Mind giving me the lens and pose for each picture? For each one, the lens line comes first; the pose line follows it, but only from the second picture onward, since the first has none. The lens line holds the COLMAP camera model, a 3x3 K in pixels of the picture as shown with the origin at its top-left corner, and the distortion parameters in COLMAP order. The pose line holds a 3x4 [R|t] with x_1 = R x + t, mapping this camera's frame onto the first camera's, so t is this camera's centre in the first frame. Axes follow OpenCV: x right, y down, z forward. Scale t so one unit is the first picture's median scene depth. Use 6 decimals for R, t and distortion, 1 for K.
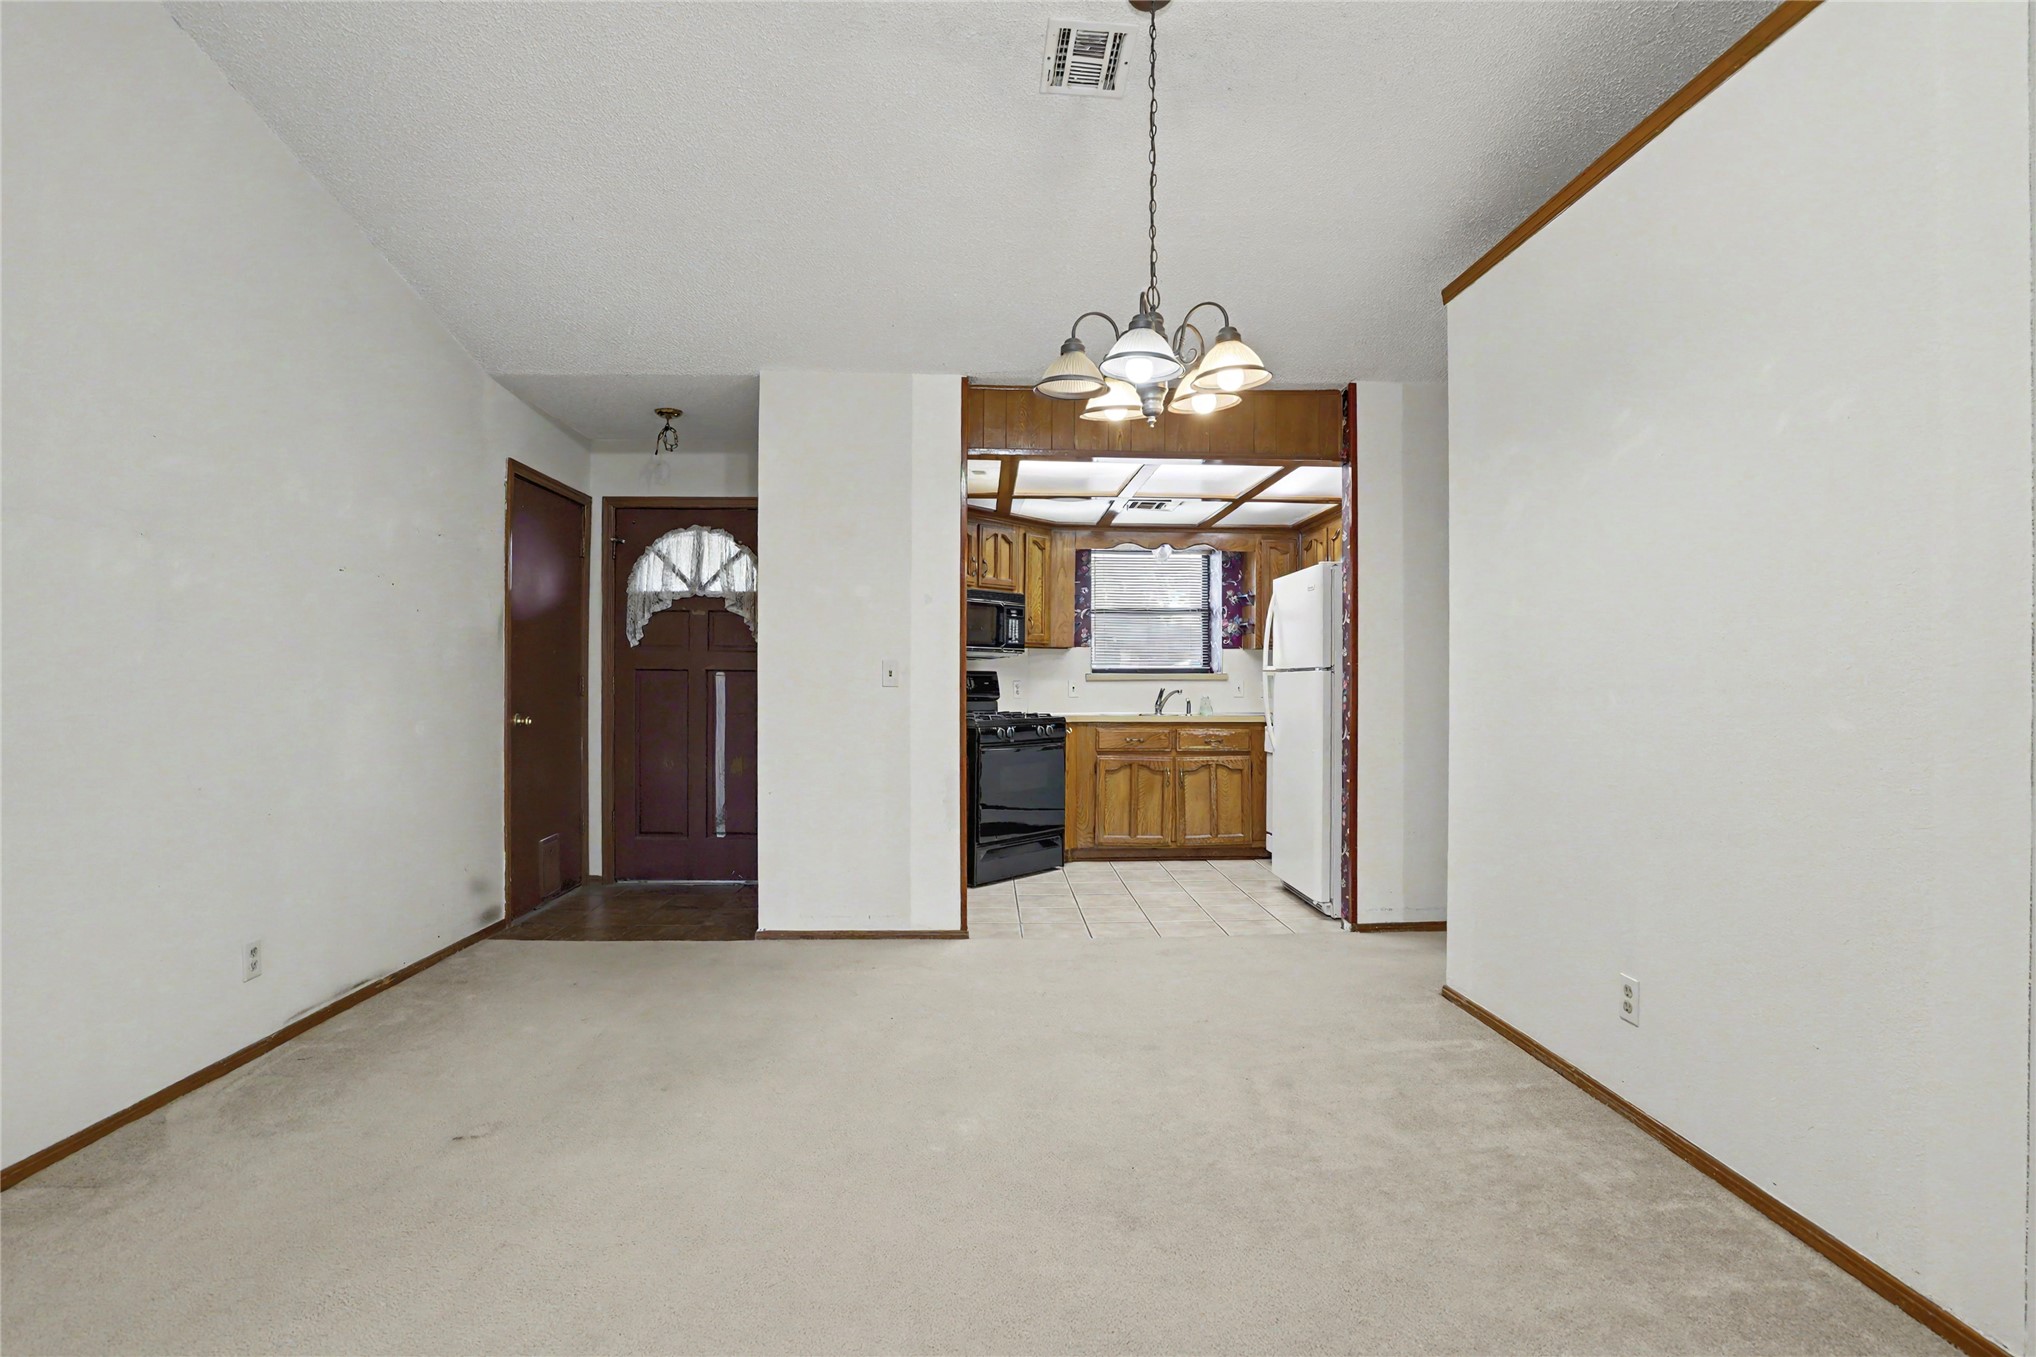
lens RADIAL K [[964.7, 0, 1023.5], [0, 964.7, 682.0], [0, 0, 1]] dist [-0.072308, 0.030587]
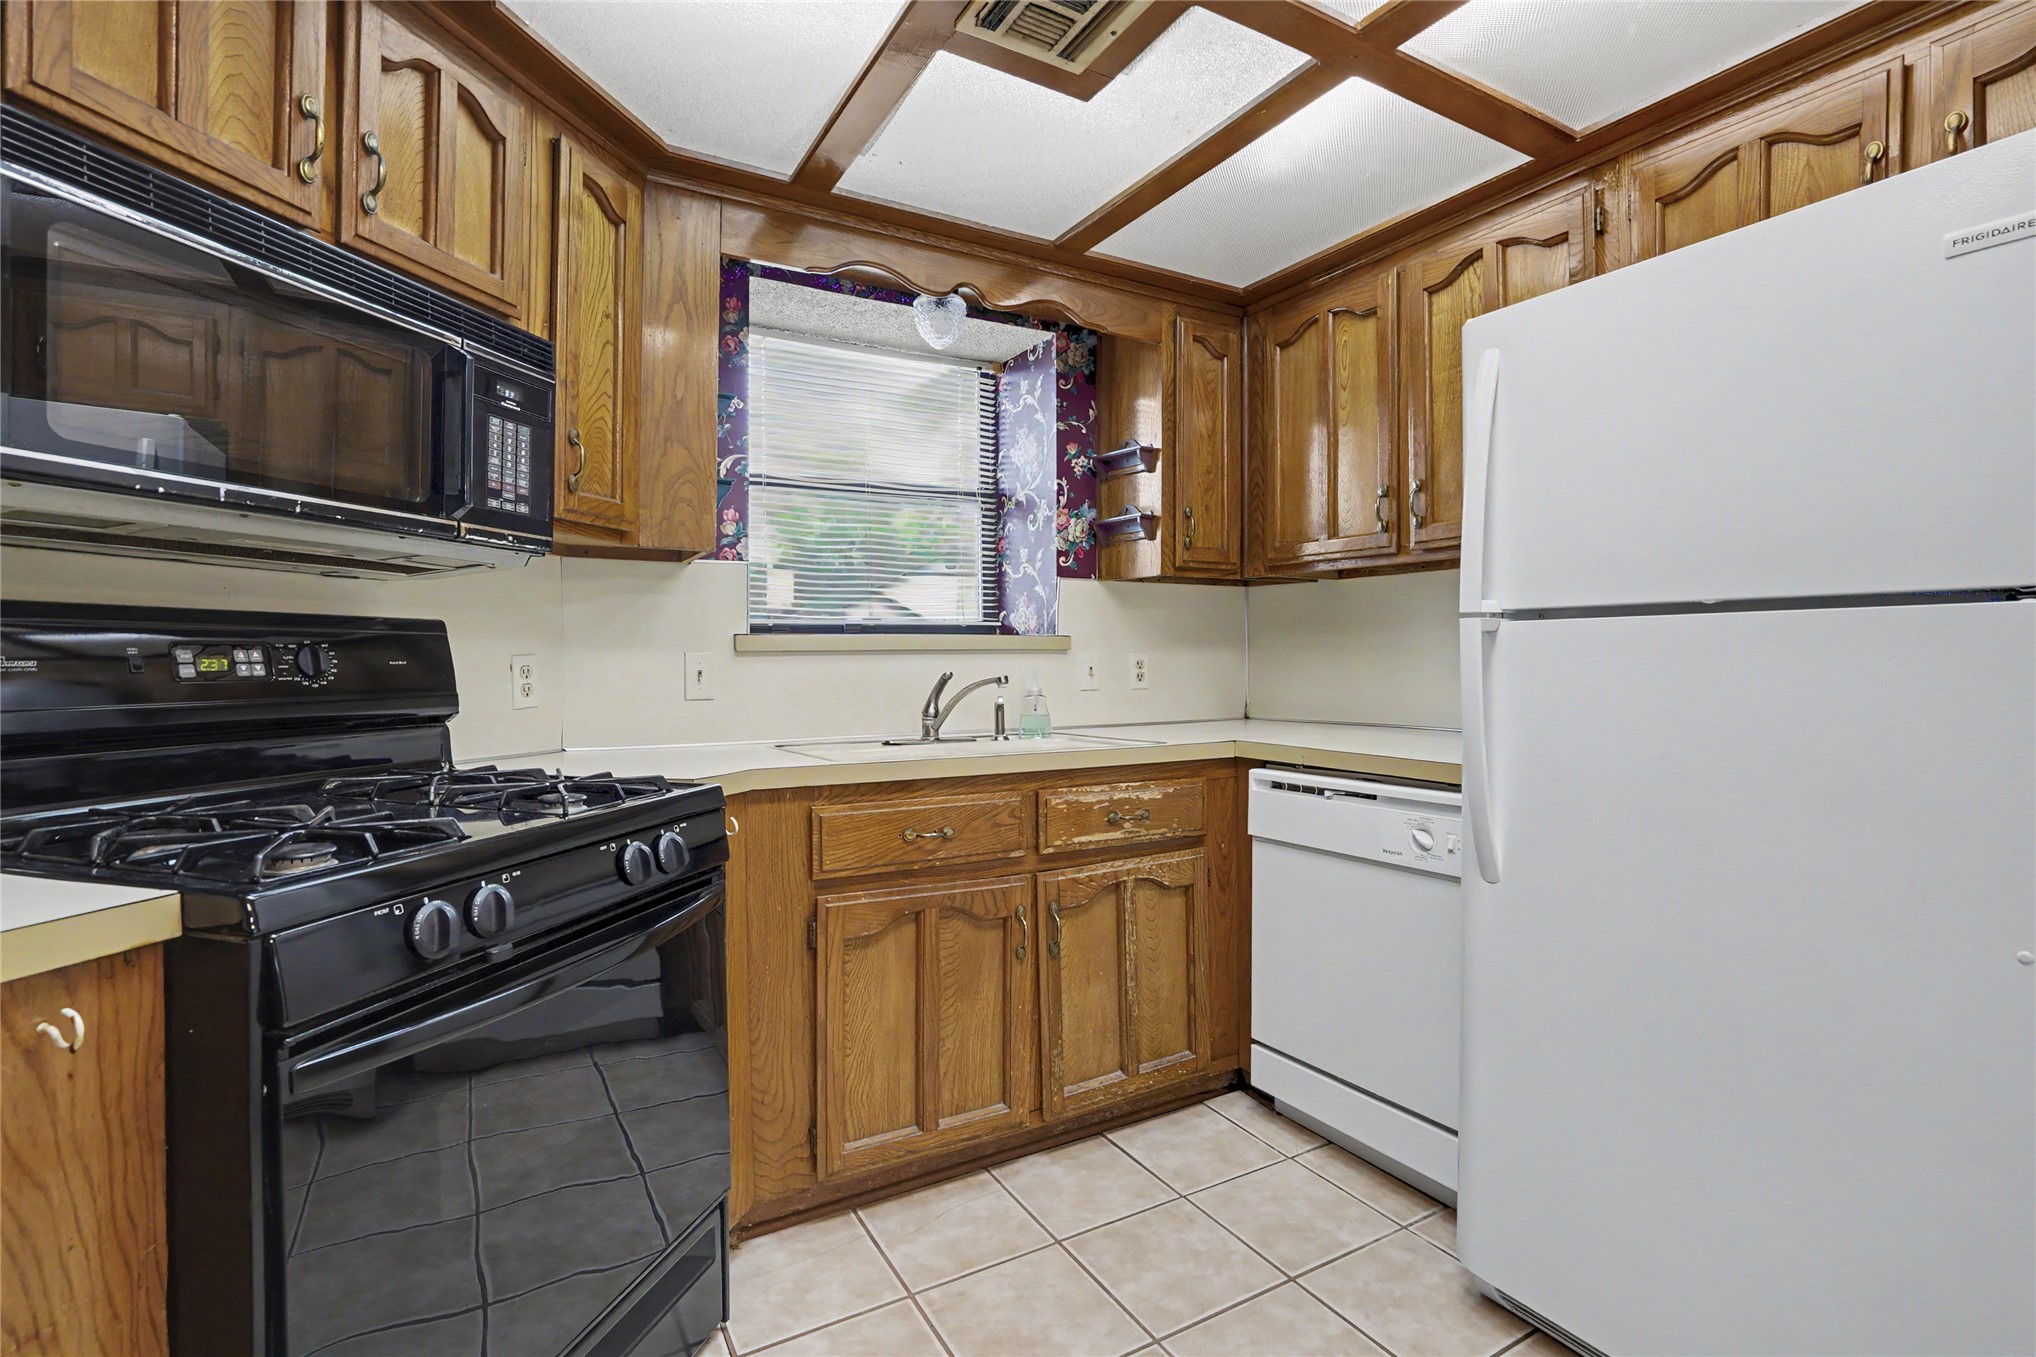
lens RADIAL K [[952.7, 0, 1018.3], [0, 952.7, 667.6], [0, 0, 1]] dist [-0.065964, 0.030574]
pose [[0.888223, -0.009689, 0.459310, -0.004087], [0.004729, 0.999917, 0.011948, 0.000299], [-0.459388, -0.008441, 0.888196, 0.702899]]
